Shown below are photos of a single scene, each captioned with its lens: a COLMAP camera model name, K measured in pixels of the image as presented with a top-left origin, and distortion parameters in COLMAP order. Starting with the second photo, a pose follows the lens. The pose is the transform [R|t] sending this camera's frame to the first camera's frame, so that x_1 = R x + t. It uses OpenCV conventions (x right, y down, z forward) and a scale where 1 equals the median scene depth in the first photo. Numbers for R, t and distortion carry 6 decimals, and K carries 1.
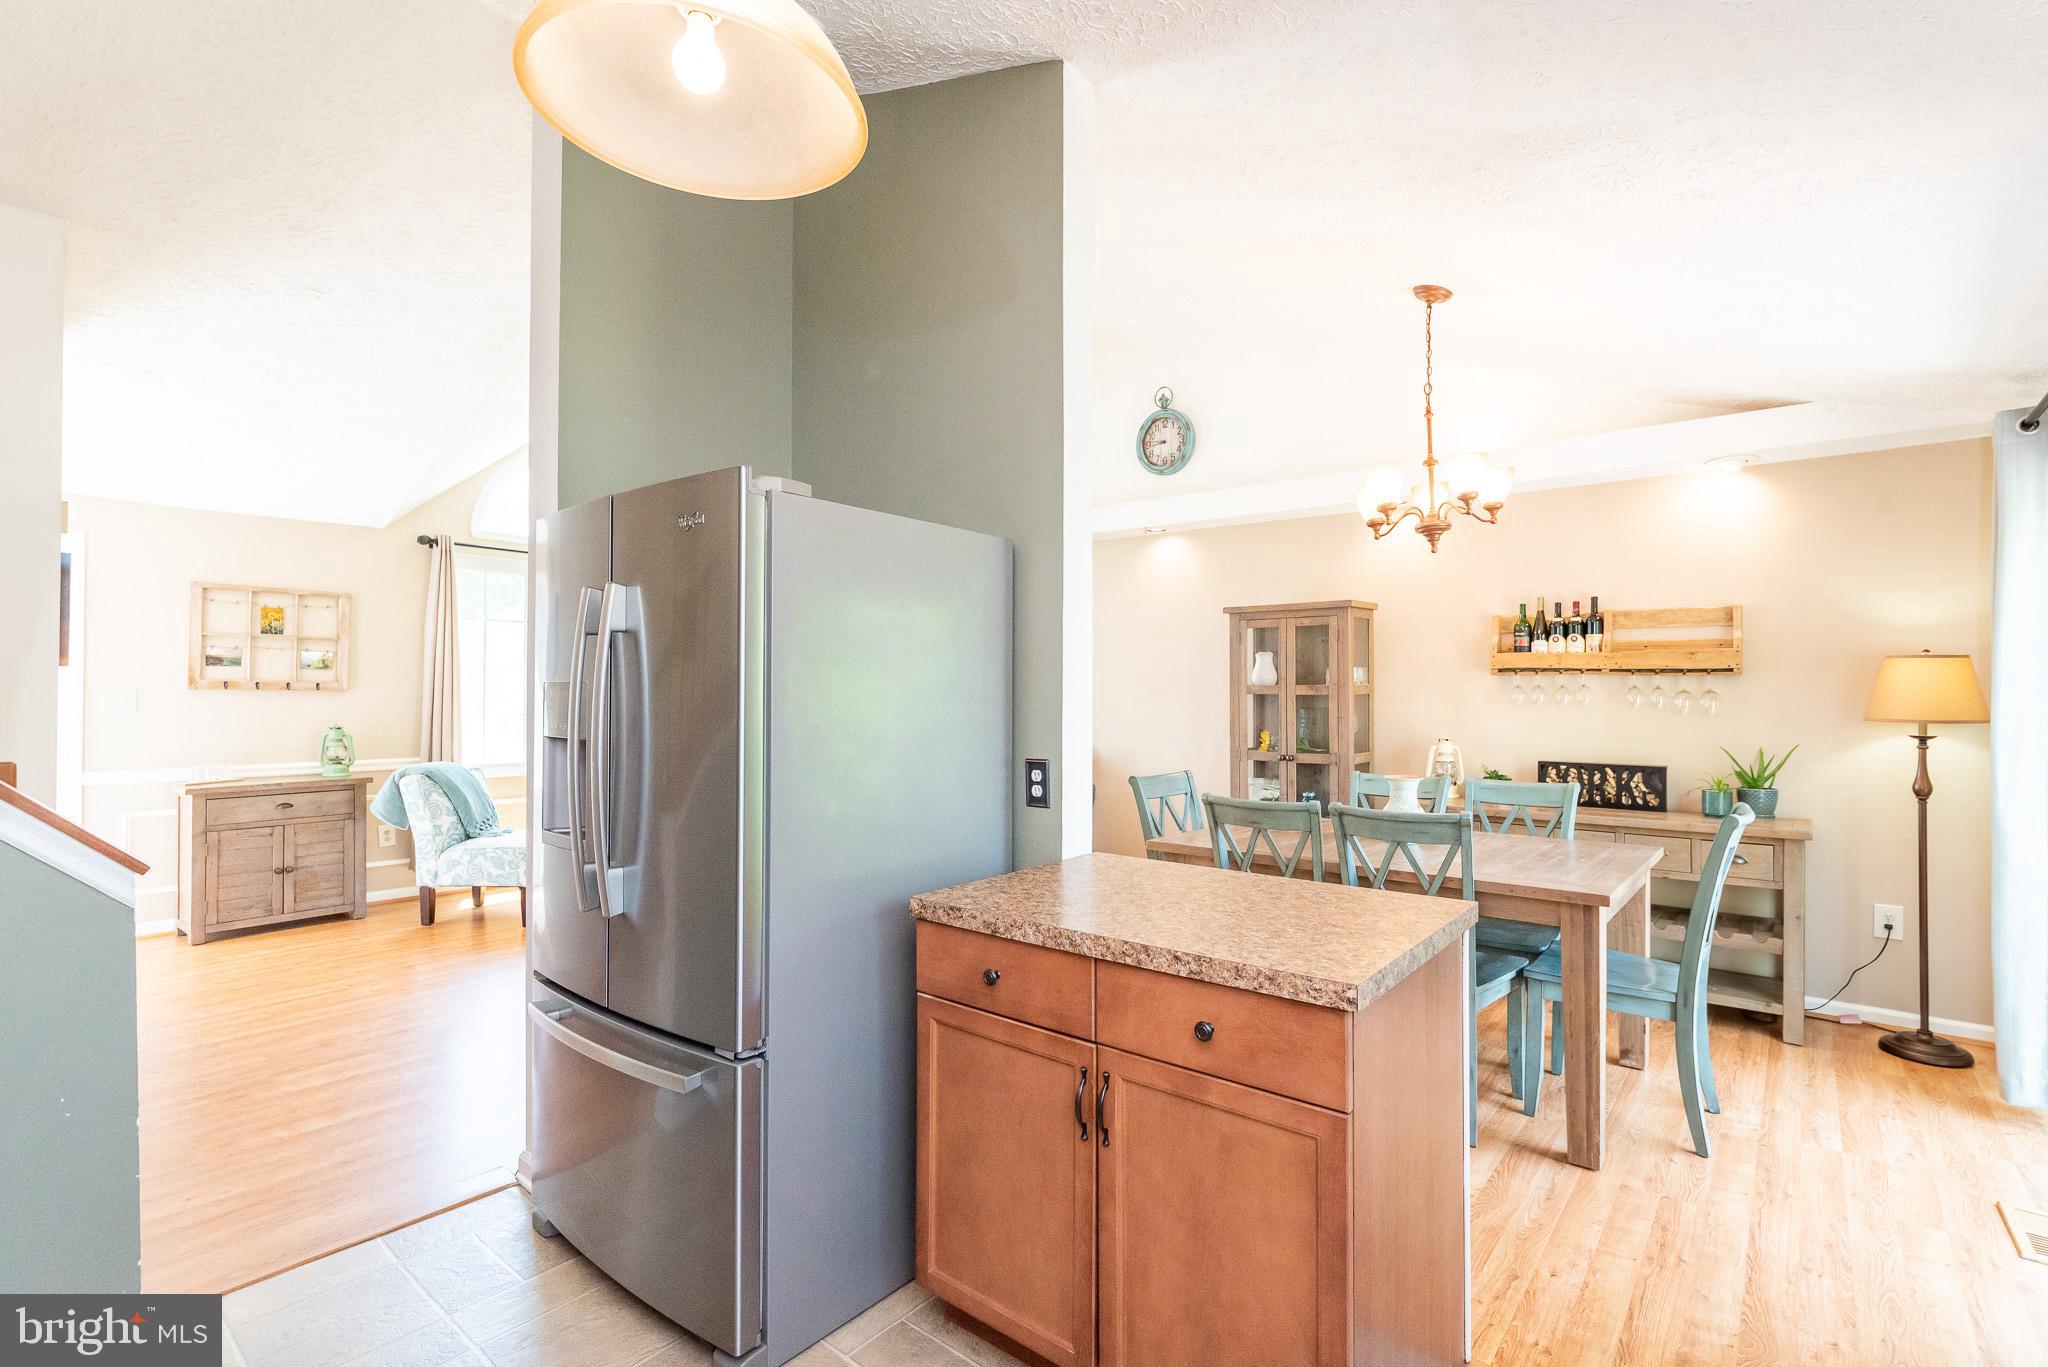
lens RADIAL K [[943.7, 0, 1029.8], [0, 943.7, 700.0], [0, 0, 1]] dist [-0.000745, -0.000609]
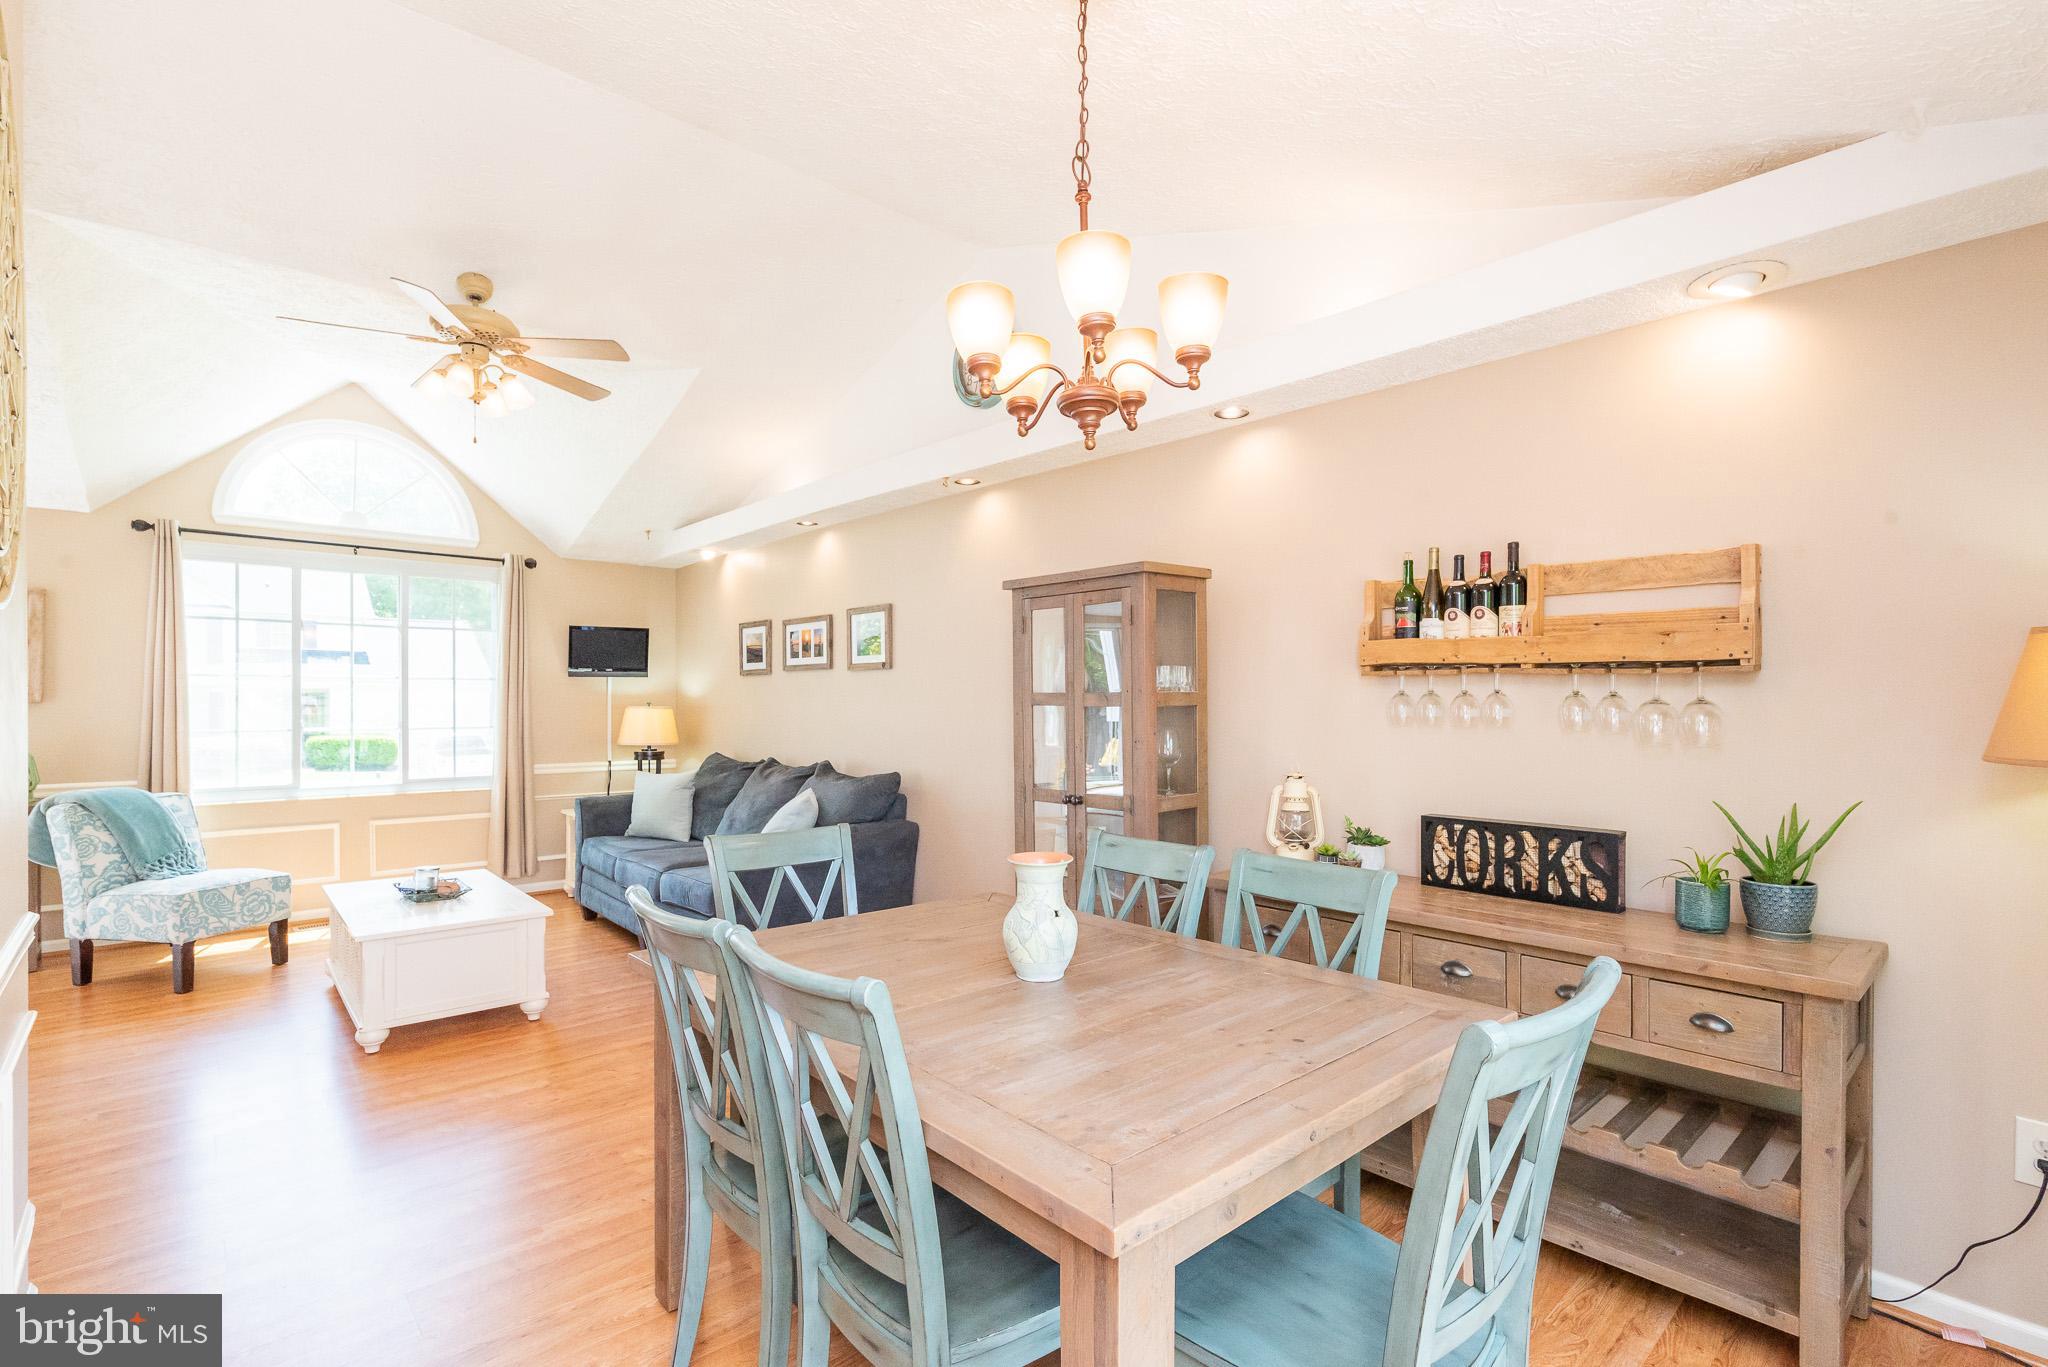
lens RADIAL K [[948.1, 0, 1032.1], [0, 948.1, 717.9], [0, 0, 1]] dist [-0.012529, 0.009232]
pose [[0.990254, 0.000293, -0.139272, 0.381954], [0.001050, 0.999954, 0.009570, -0.004703], [0.139268, -0.009623, 0.990208, 0.365733]]
